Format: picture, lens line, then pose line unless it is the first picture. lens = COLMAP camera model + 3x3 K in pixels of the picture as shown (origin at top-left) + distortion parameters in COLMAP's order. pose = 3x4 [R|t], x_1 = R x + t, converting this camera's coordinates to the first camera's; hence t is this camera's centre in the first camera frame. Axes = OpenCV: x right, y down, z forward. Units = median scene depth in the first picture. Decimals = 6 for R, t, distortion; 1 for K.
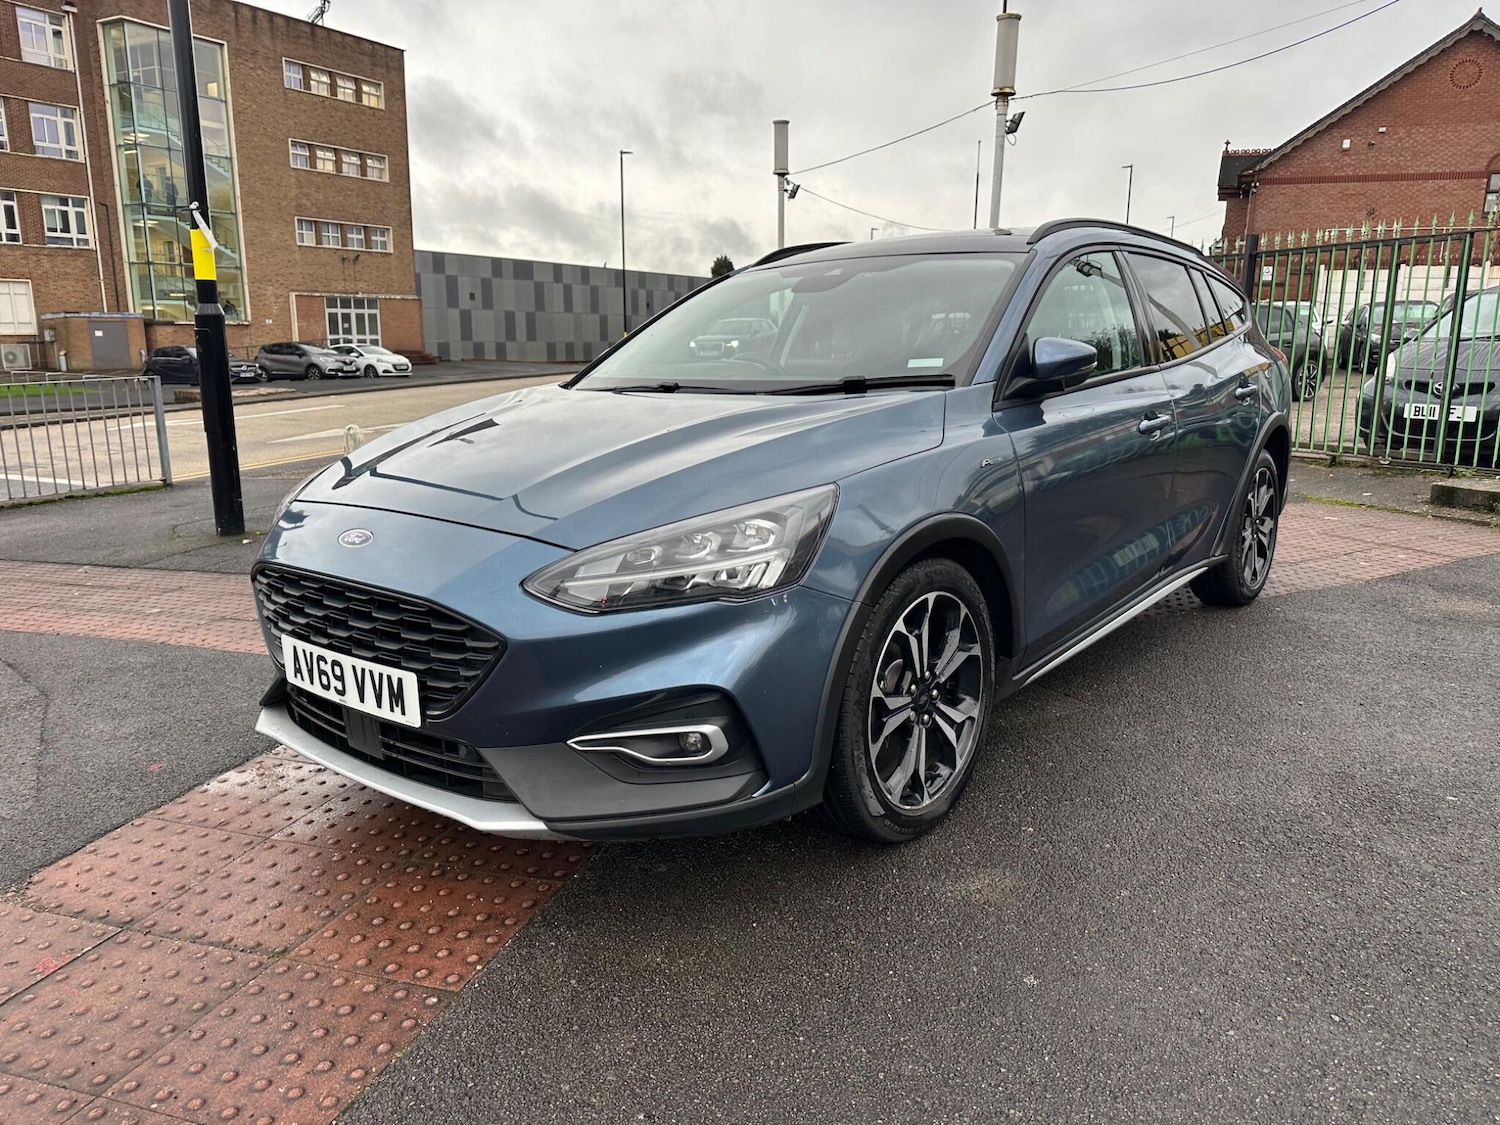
lens RADIAL K [[1054.8, 0, 750.0], [0, 1054.8, 562.5], [0, 0, 1]] dist [0.006722, -0.007976]
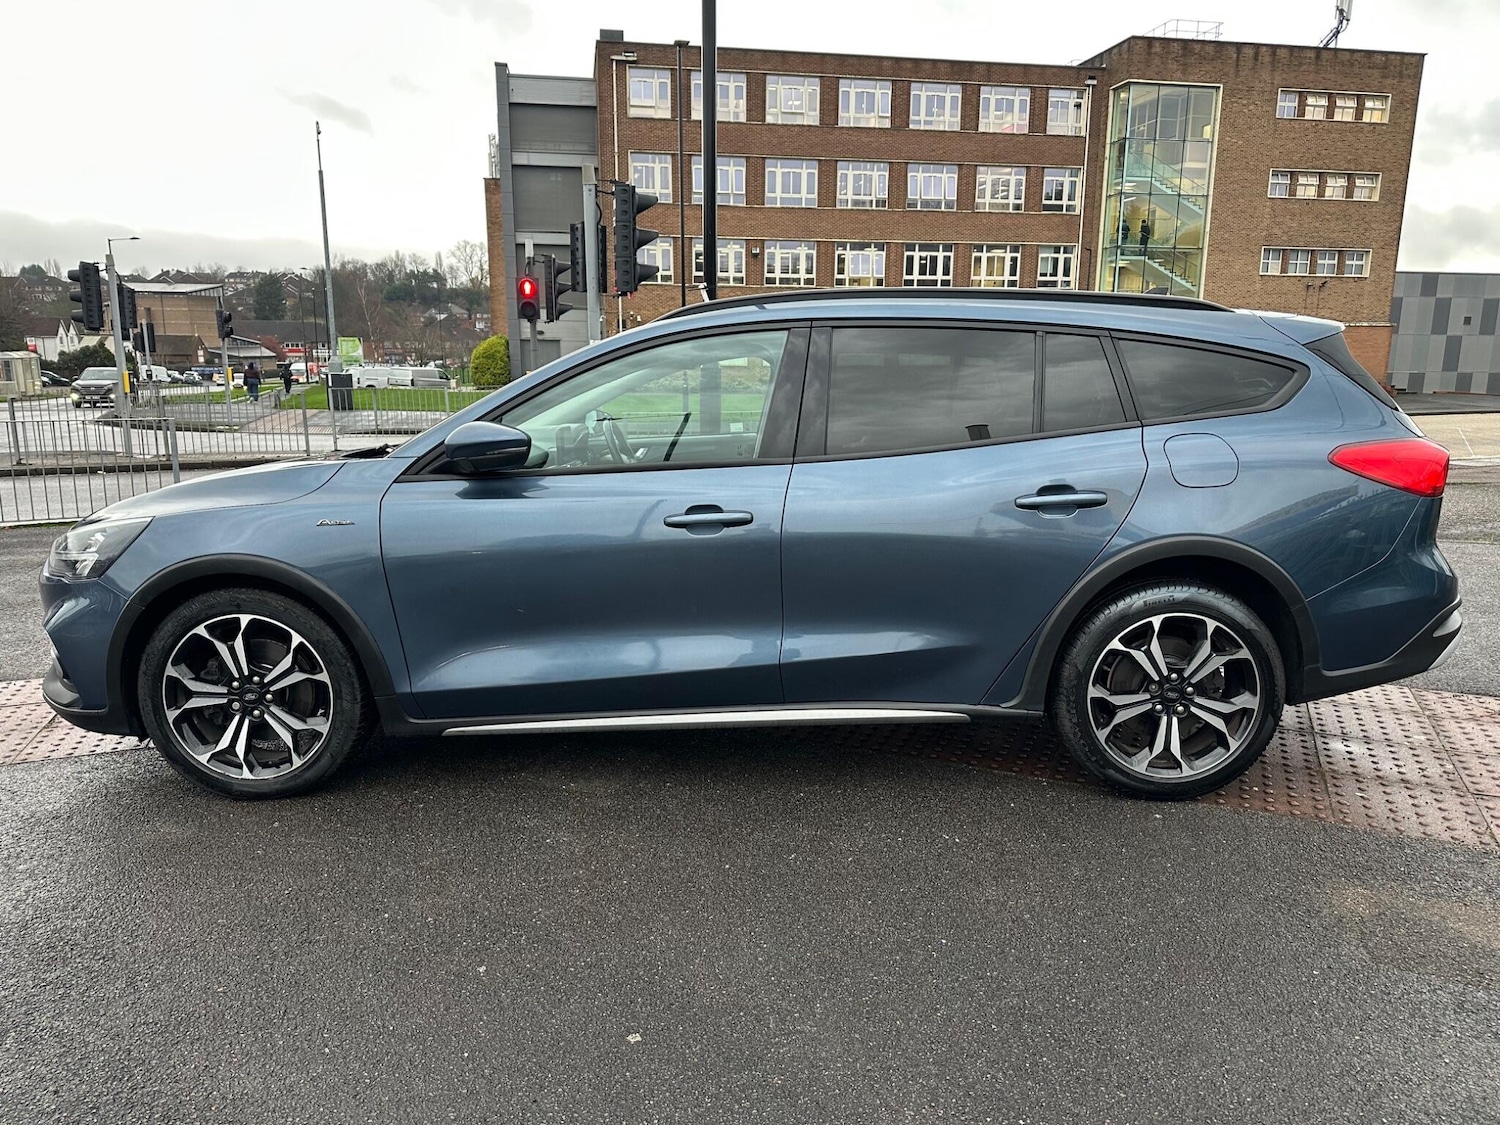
lens RADIAL K [[1033.7, 0, 748.4], [0, 1033.7, 594.8], [0, 0, 1]] dist [-0.028581, 0.004388]
pose [[0.636968, 0.169576, -0.752008, 0.431492], [-0.161317, 0.983229, 0.085077, -0.058369], [0.753822, 0.067121, 0.653641, 0.178347]]
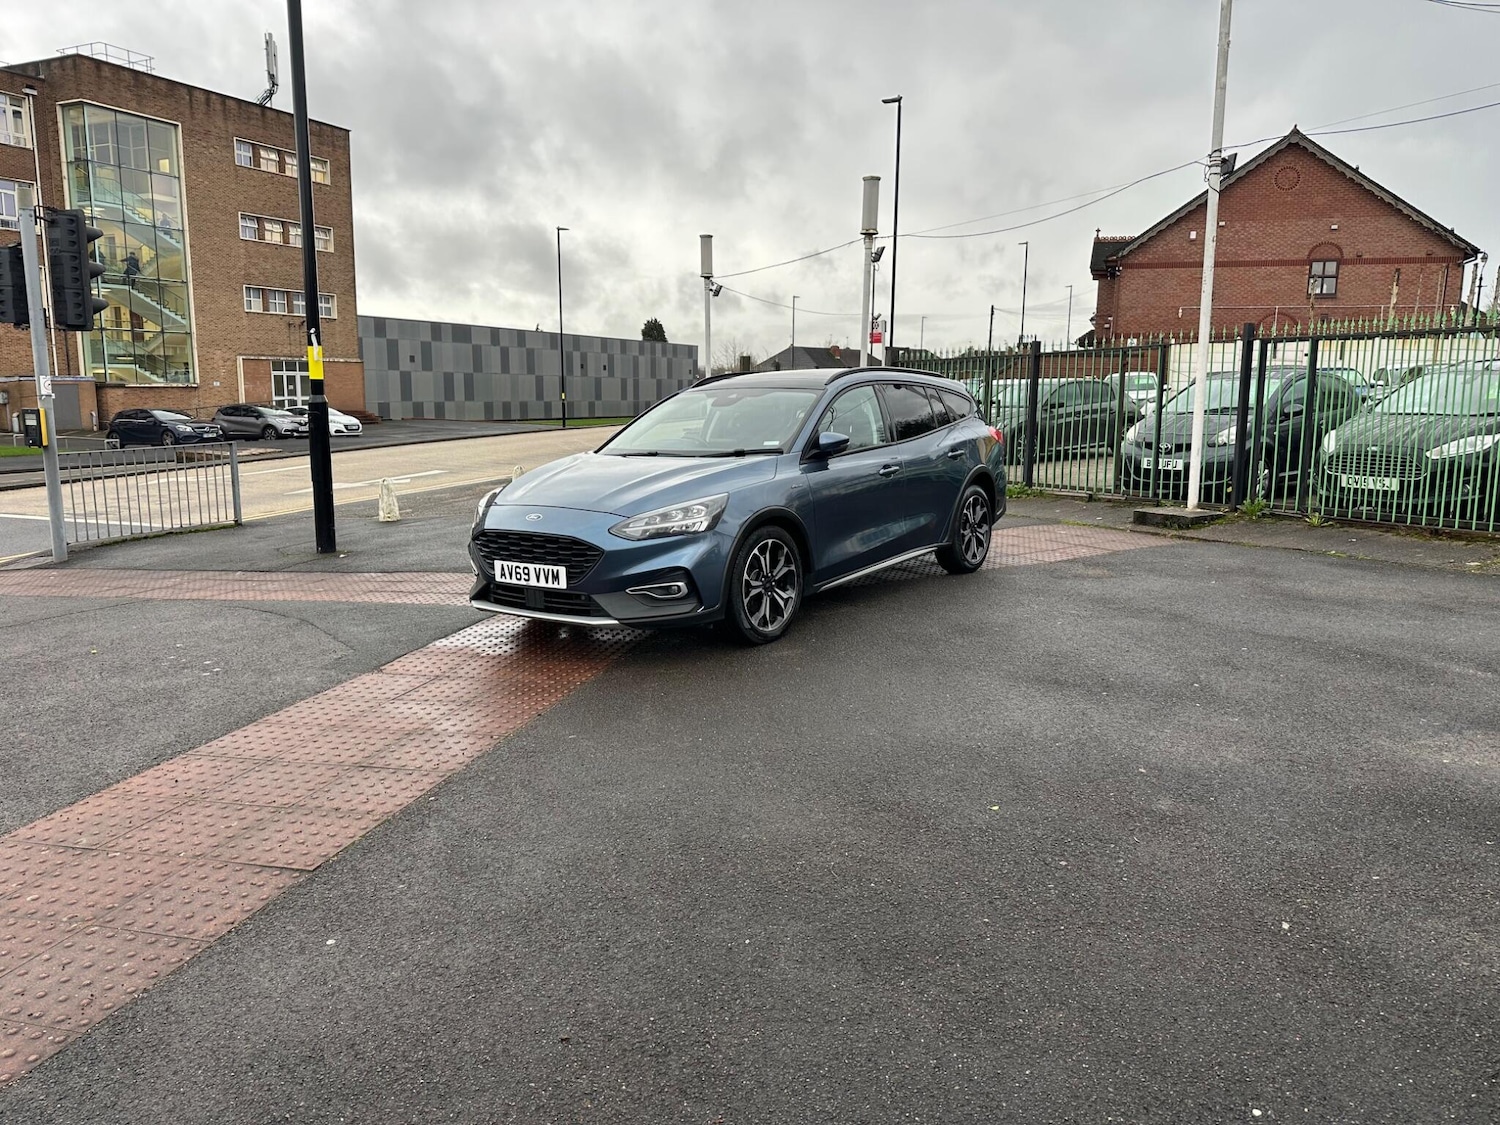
lens RADIAL K [[1032.3, 0, 752.4], [0, 1032.3, 537.8], [0, 0, 1]] dist [0.035871, -0.035939]
pose [[0.997573, -0.010929, 0.068767, -0.008628], [0.015959, 0.997202, -0.073032, 0.057756], [-0.067776, 0.073952, 0.994956, -0.394136]]
